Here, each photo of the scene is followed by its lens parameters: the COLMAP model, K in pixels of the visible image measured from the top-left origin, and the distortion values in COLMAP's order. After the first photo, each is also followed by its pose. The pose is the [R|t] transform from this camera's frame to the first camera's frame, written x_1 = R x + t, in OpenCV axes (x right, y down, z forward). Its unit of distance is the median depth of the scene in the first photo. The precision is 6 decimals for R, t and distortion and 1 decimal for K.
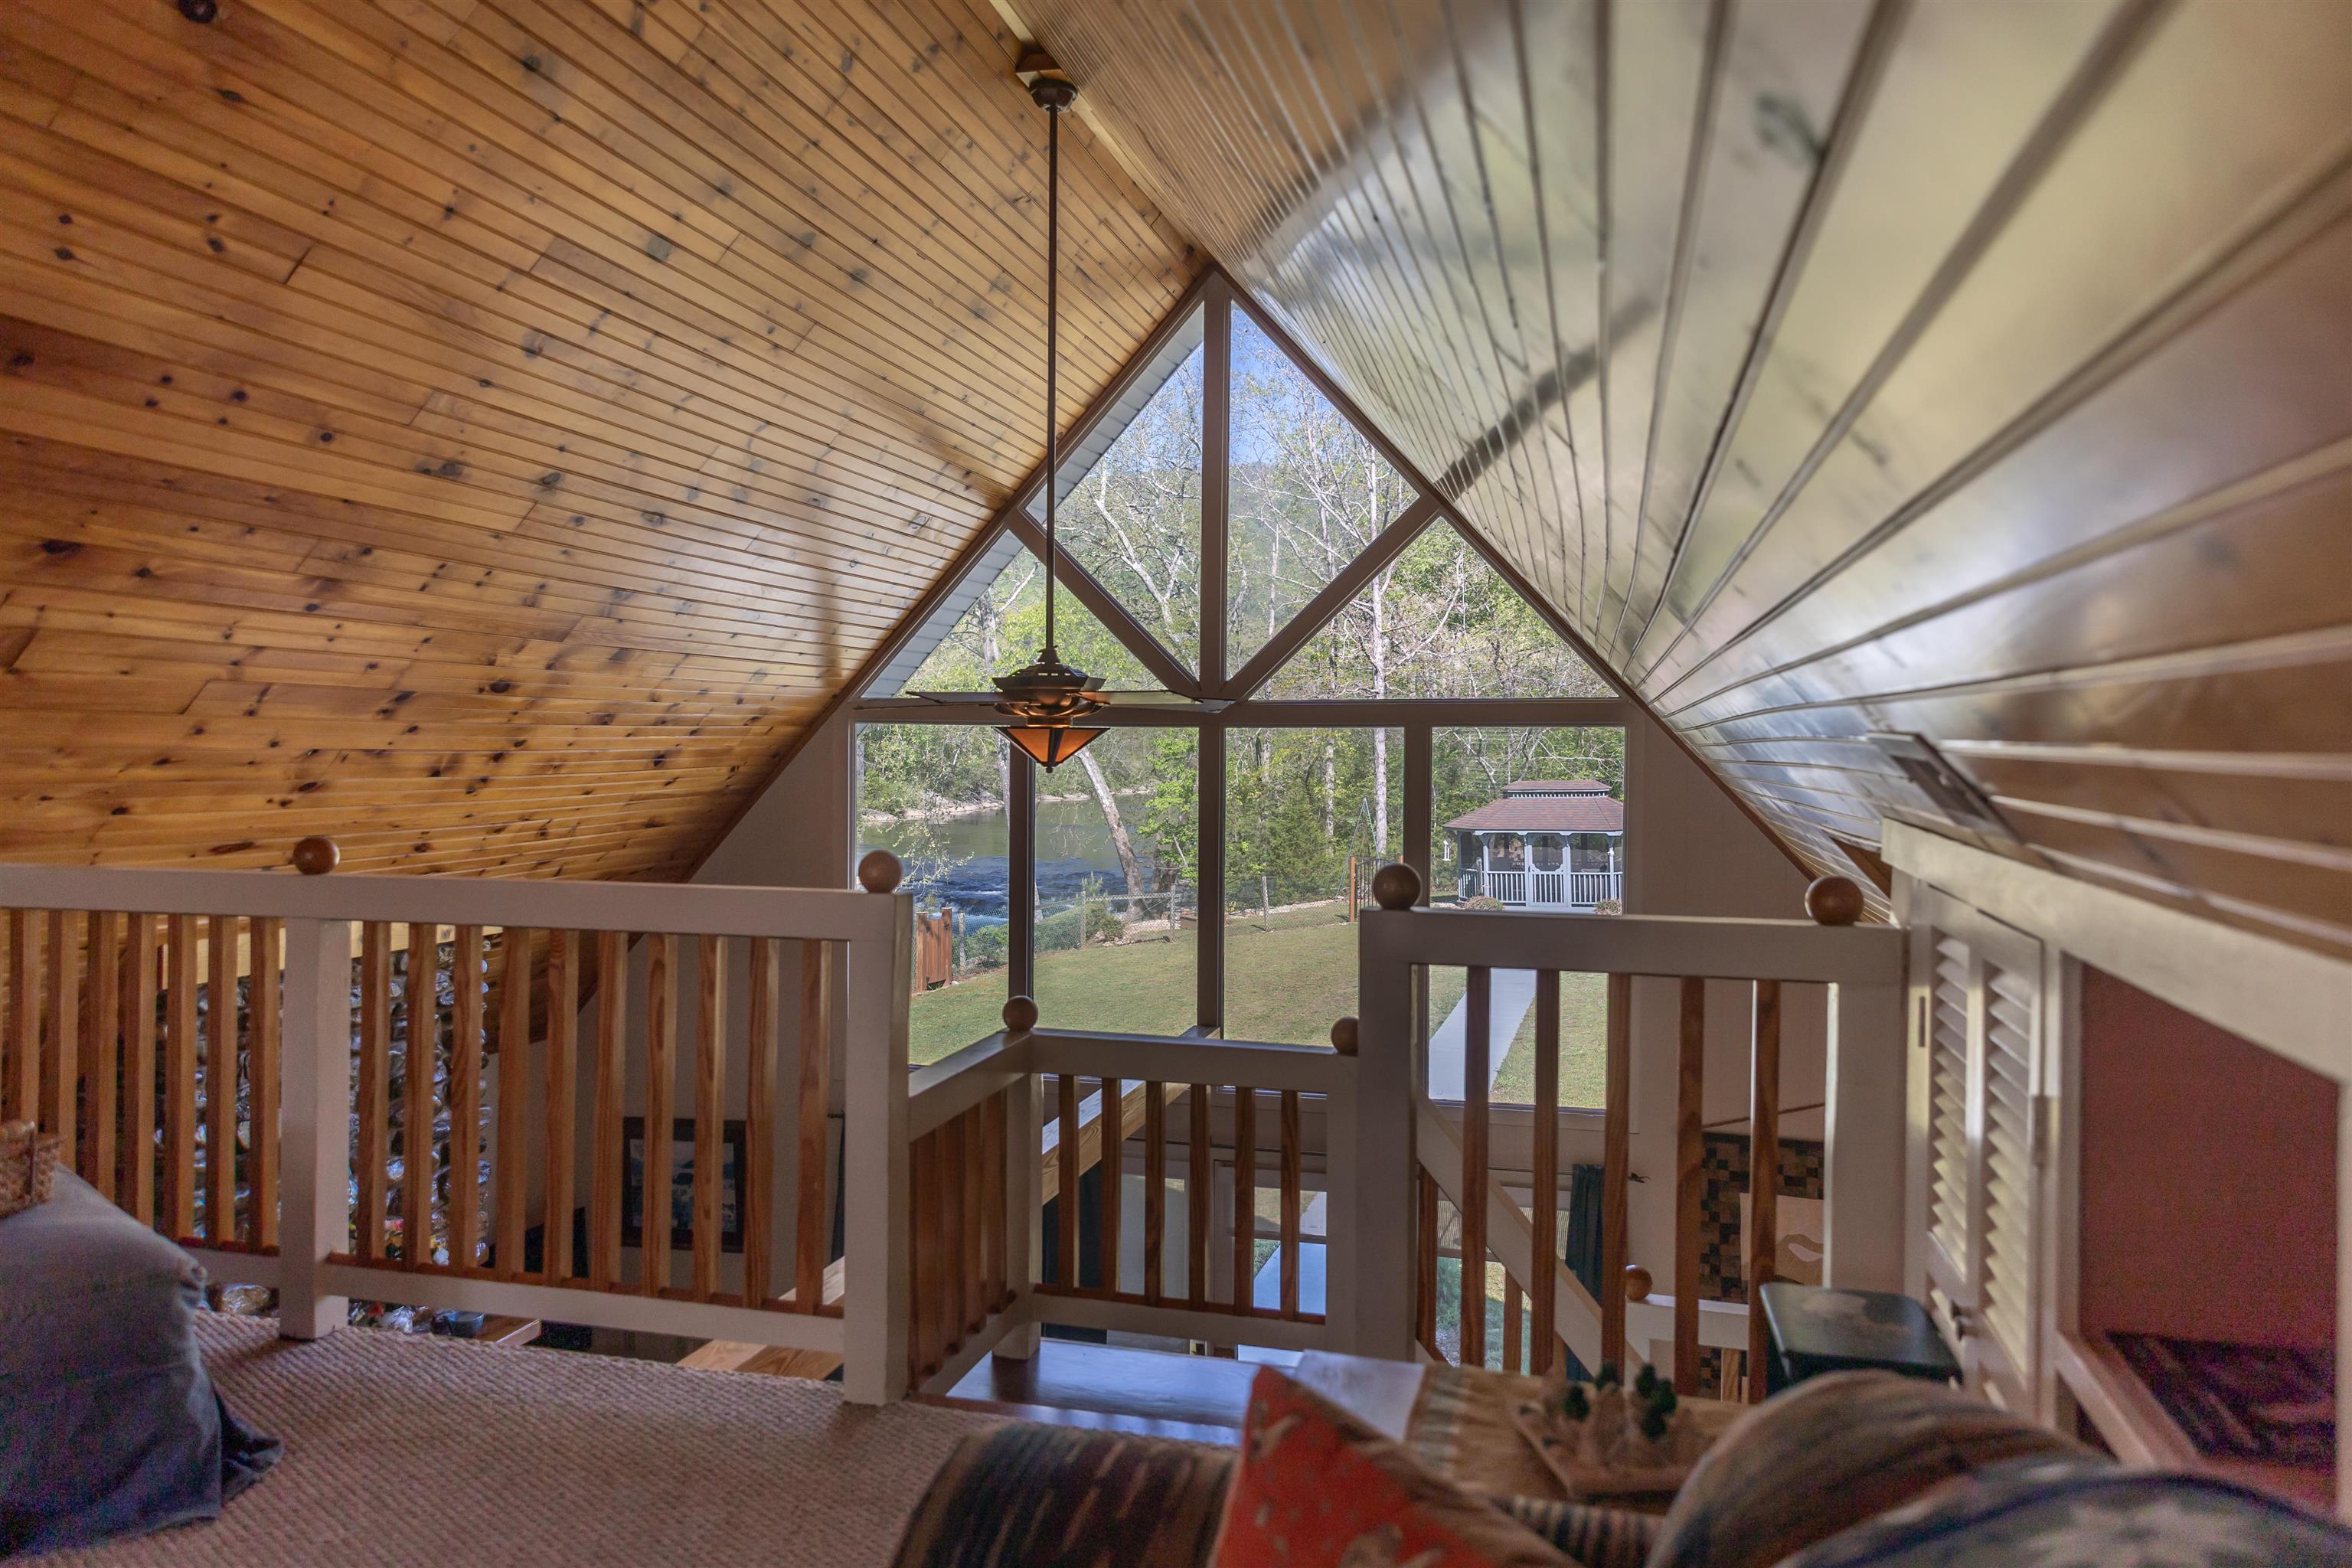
lens RADIAL K [[1566.1, 0, 1191.7], [0, 1566.1, 773.7], [0, 0, 1]] dist [0.017781, -0.003667]
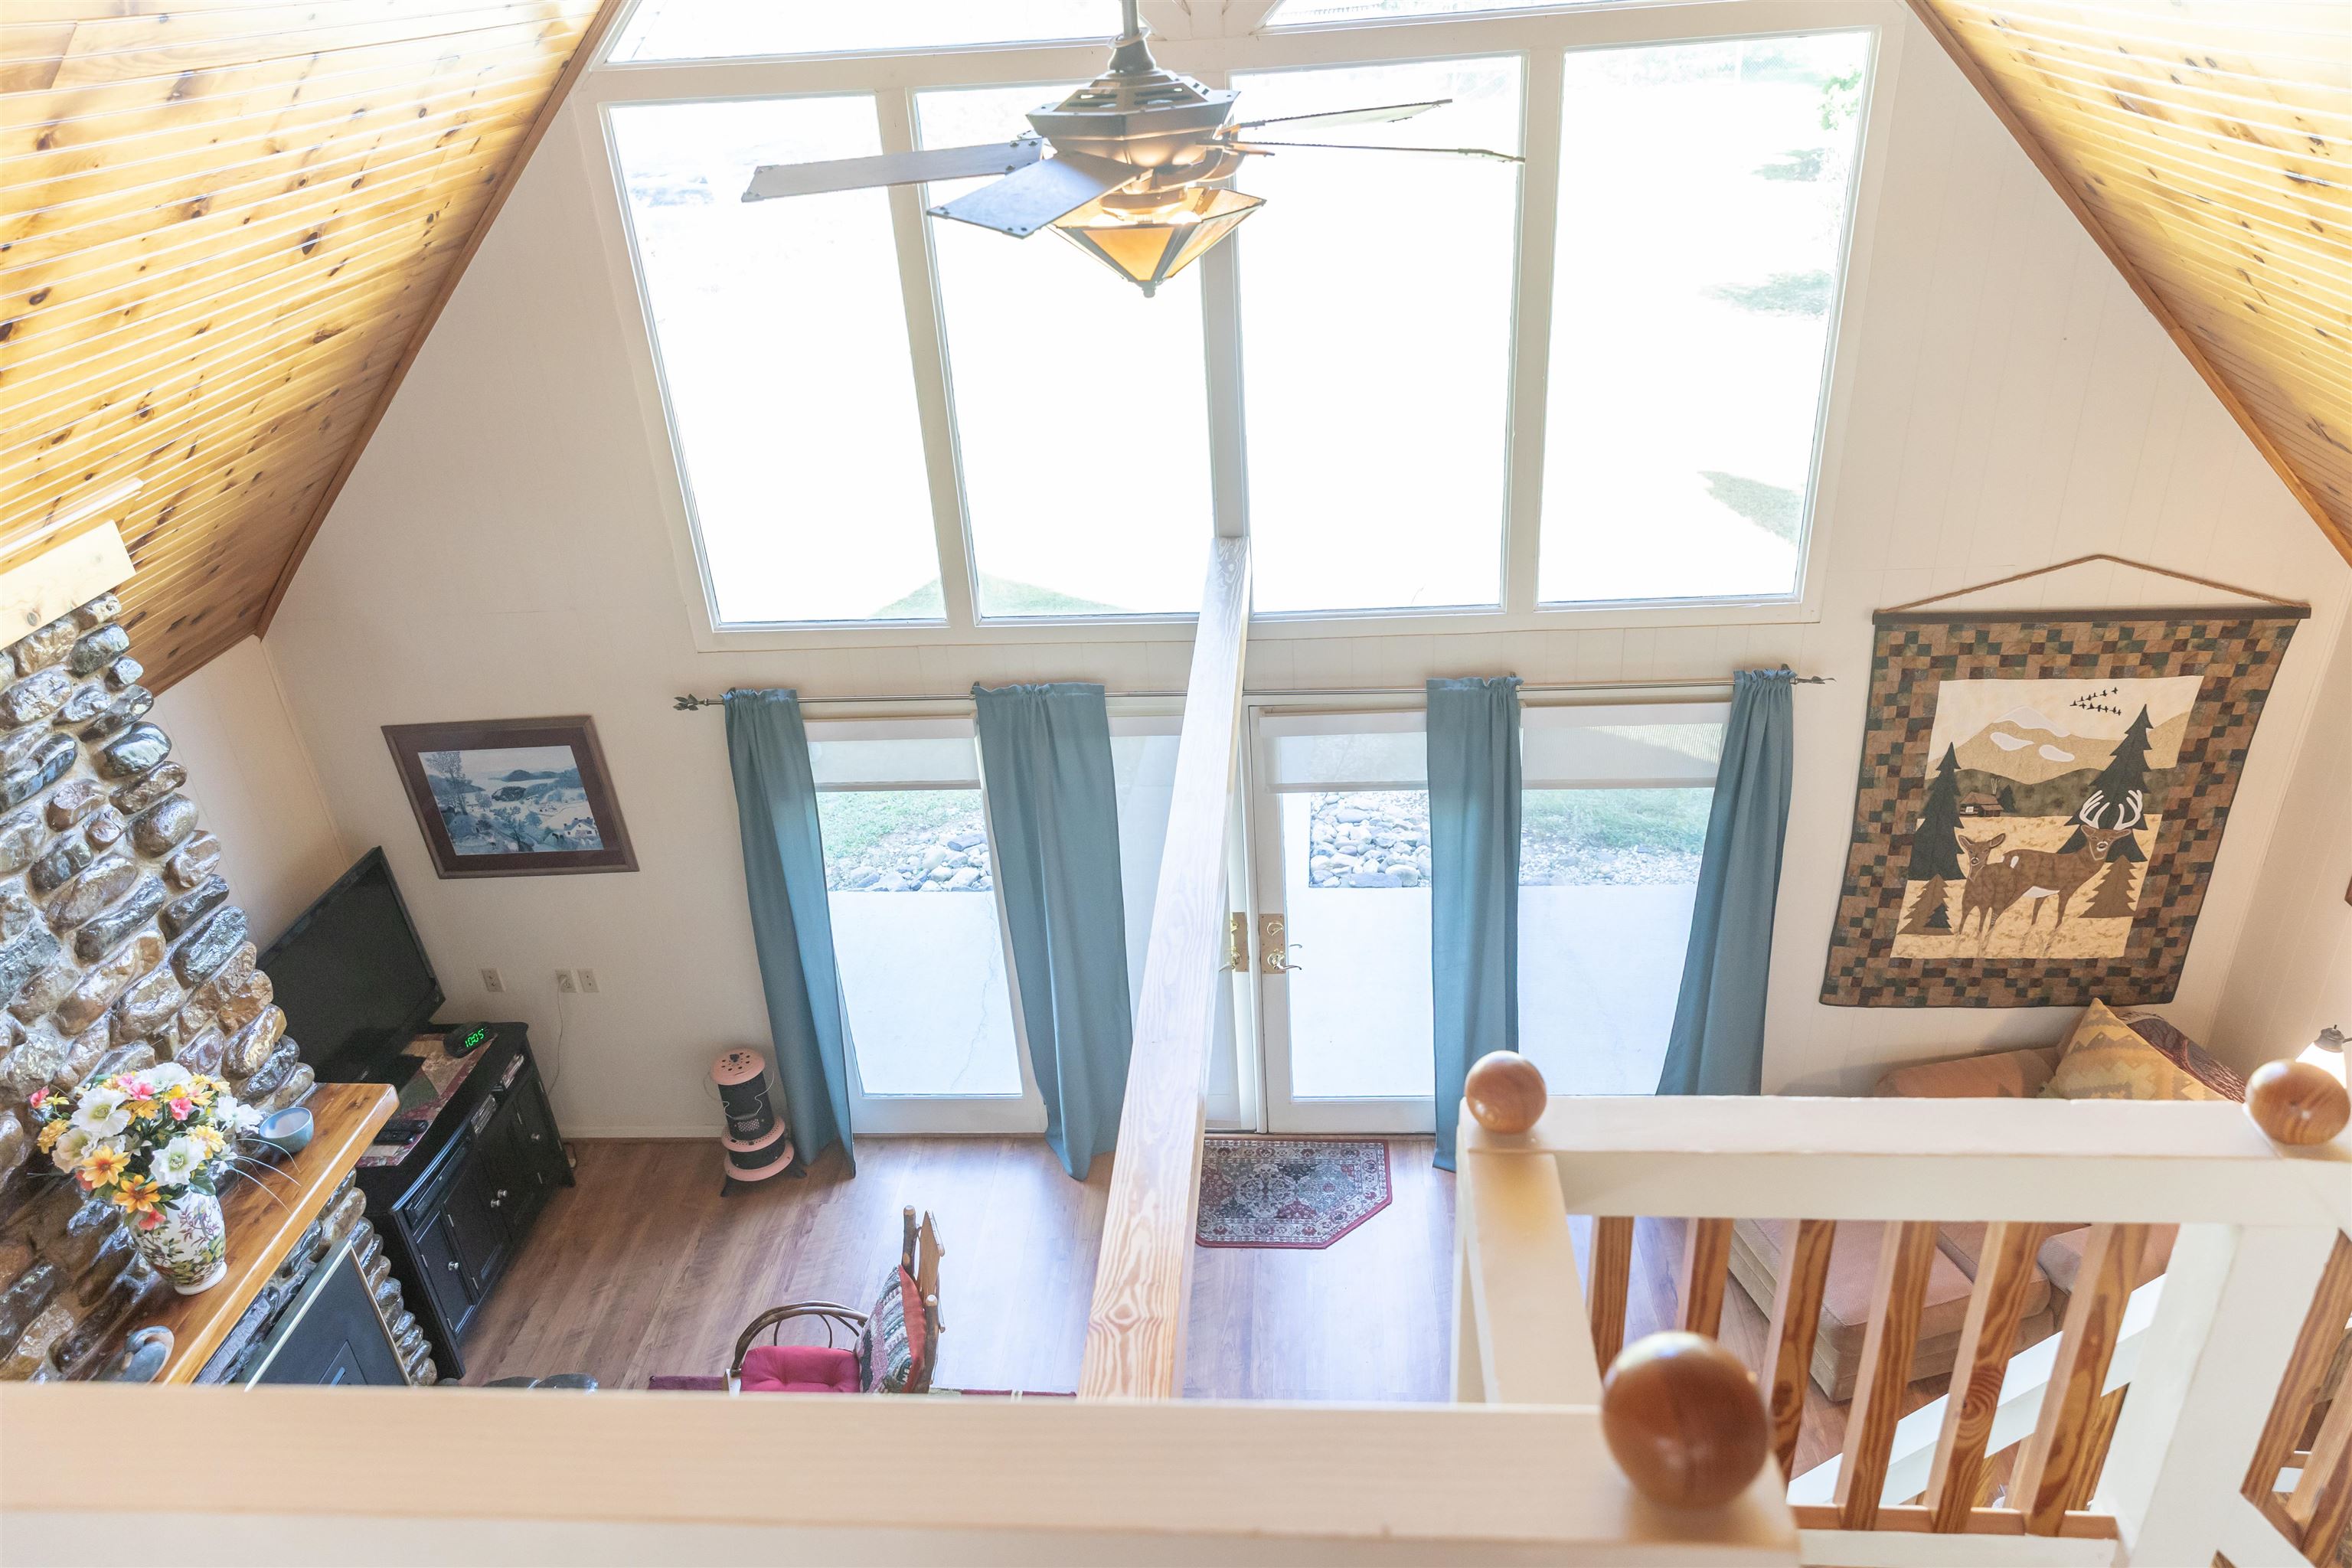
lens RADIAL K [[1566.1, 0, 1172.2], [0, 1566.1, 777.6], [0, 0, 1]] dist [0.017781, -0.003667]
pose [[0.981426, -0.143810, 0.126970, -0.124547], [0.071401, 0.888128, 0.454015, -0.068809], [-0.178057, -0.436517, 0.881901, 0.332743]]
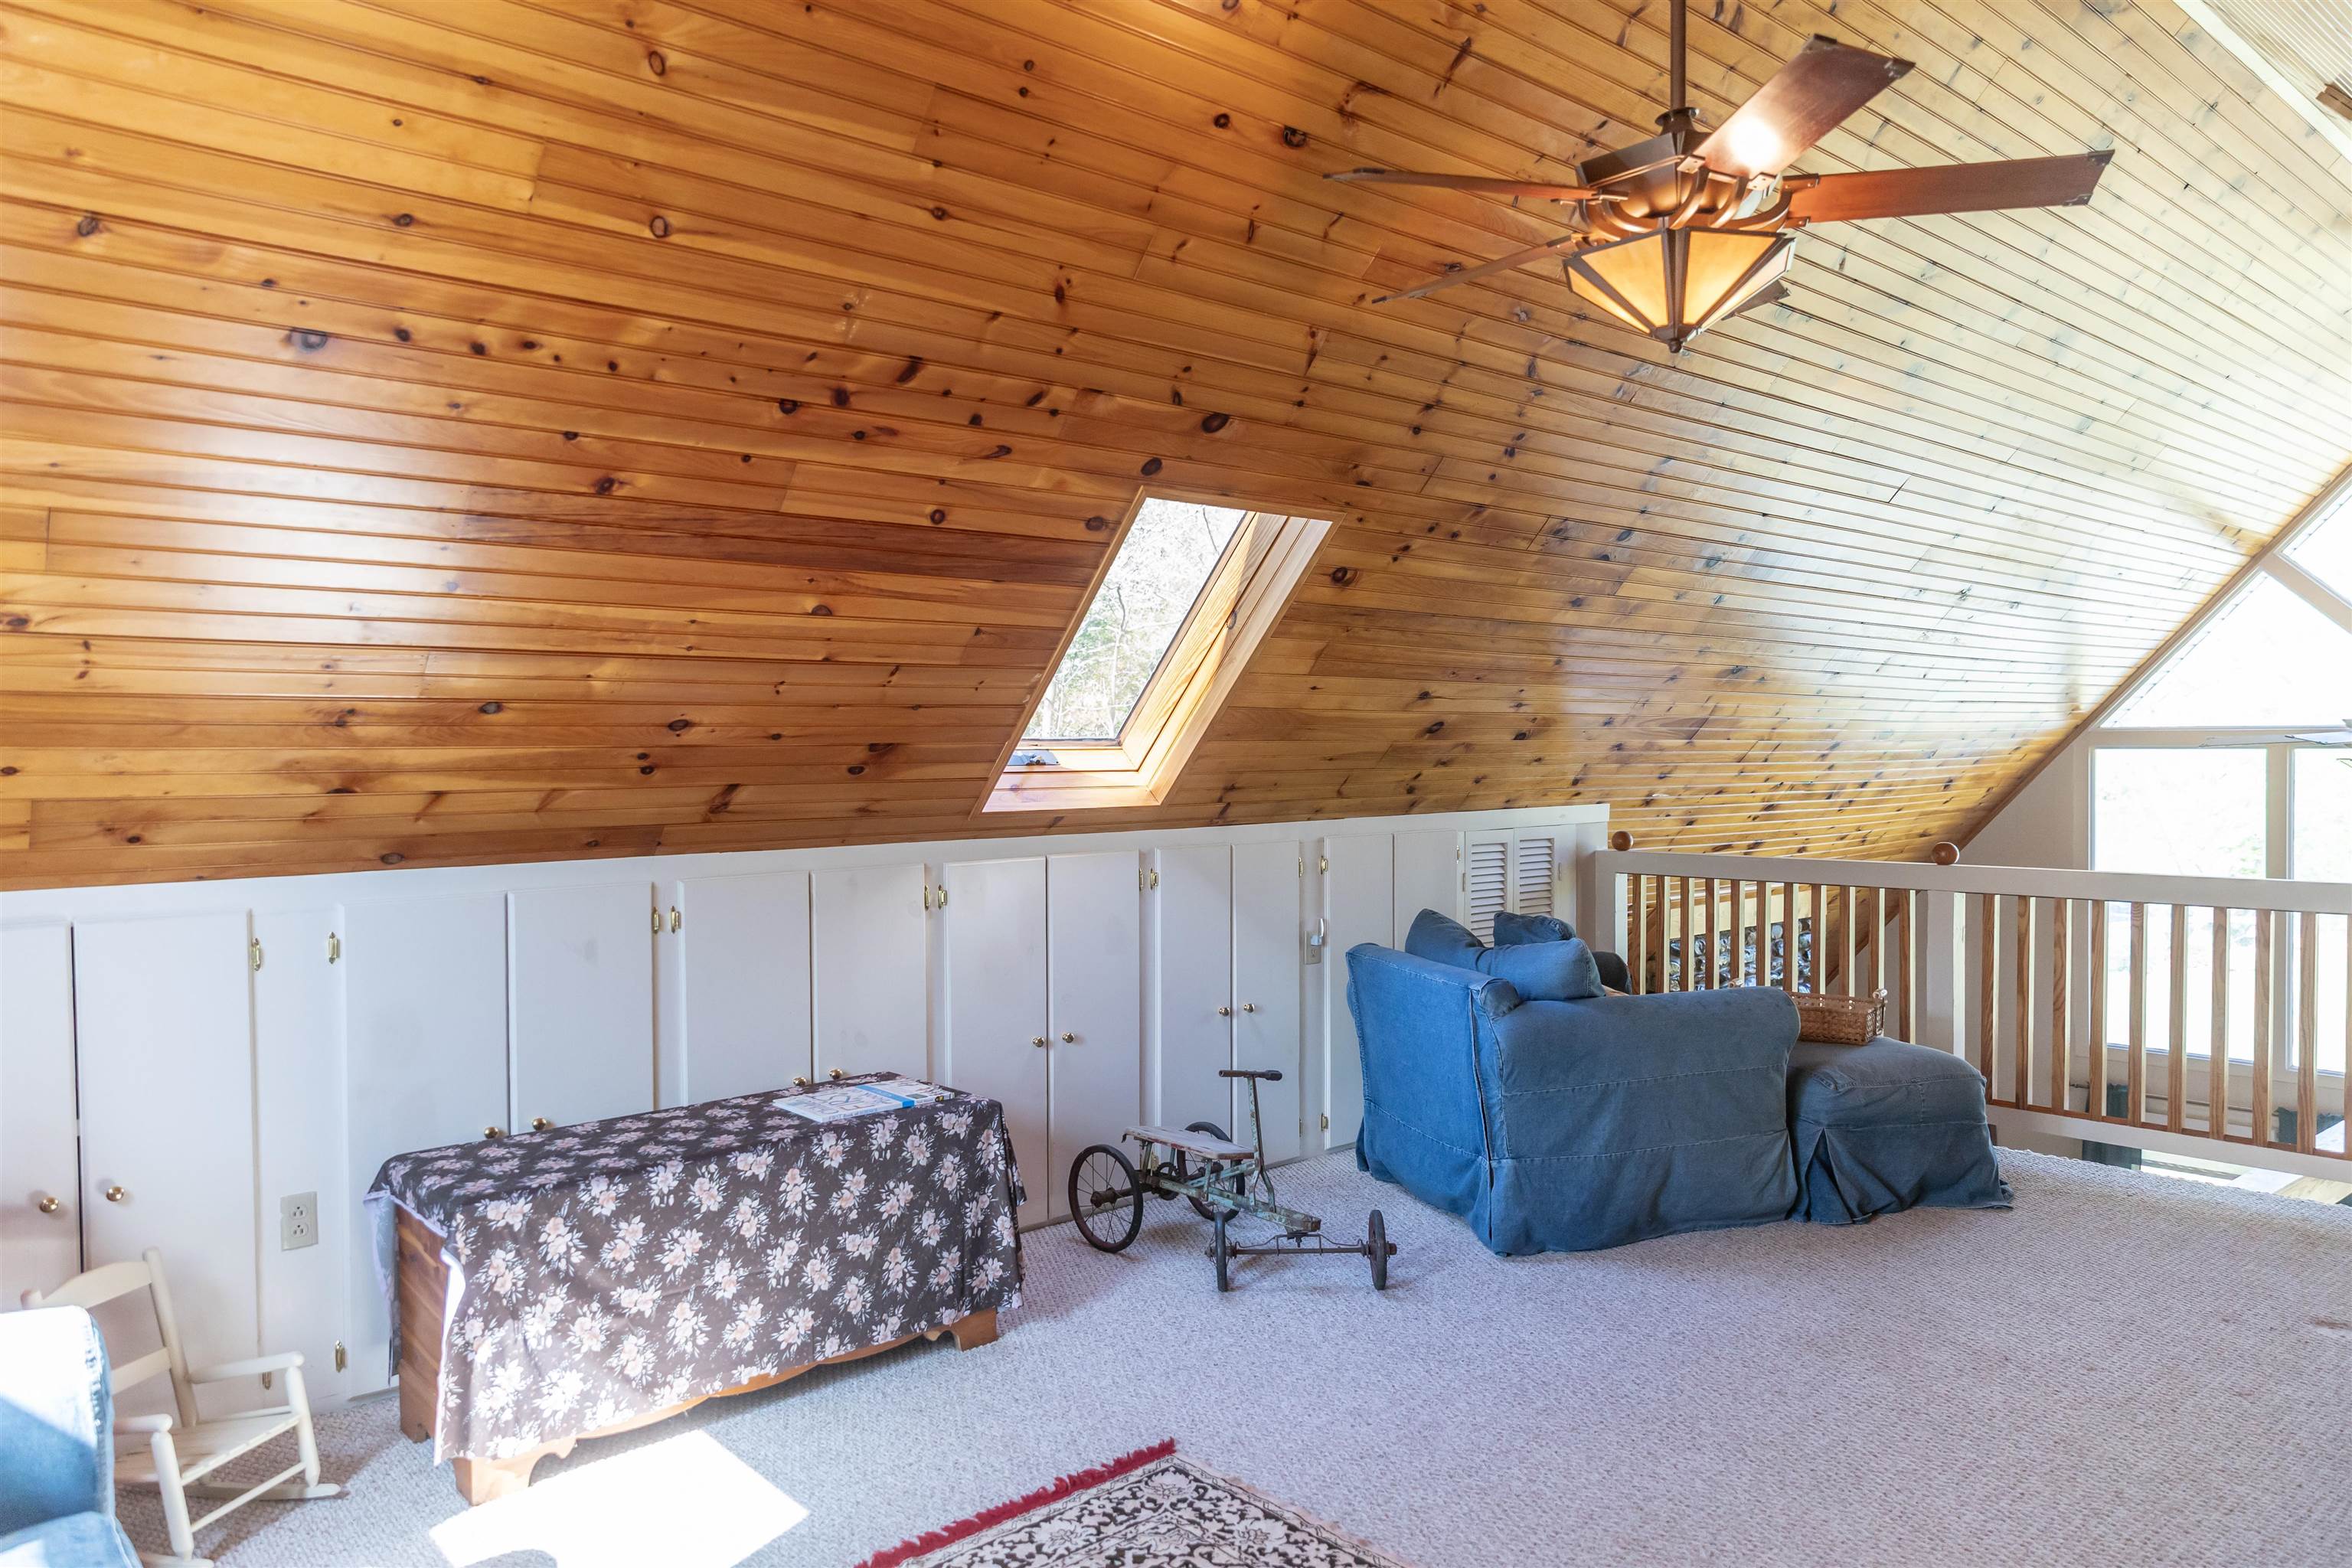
lens RADIAL K [[1566.1, 0, 1170.5], [0, 1566.1, 787.0], [0, 0, 1]] dist [0.017781, -0.003667]
pose [[0.826027, -0.004445, -0.563613, -0.133737], [0.006694, 0.999976, 0.001923, -0.012123], [0.563591, -0.005361, 0.826037, -0.372669]]
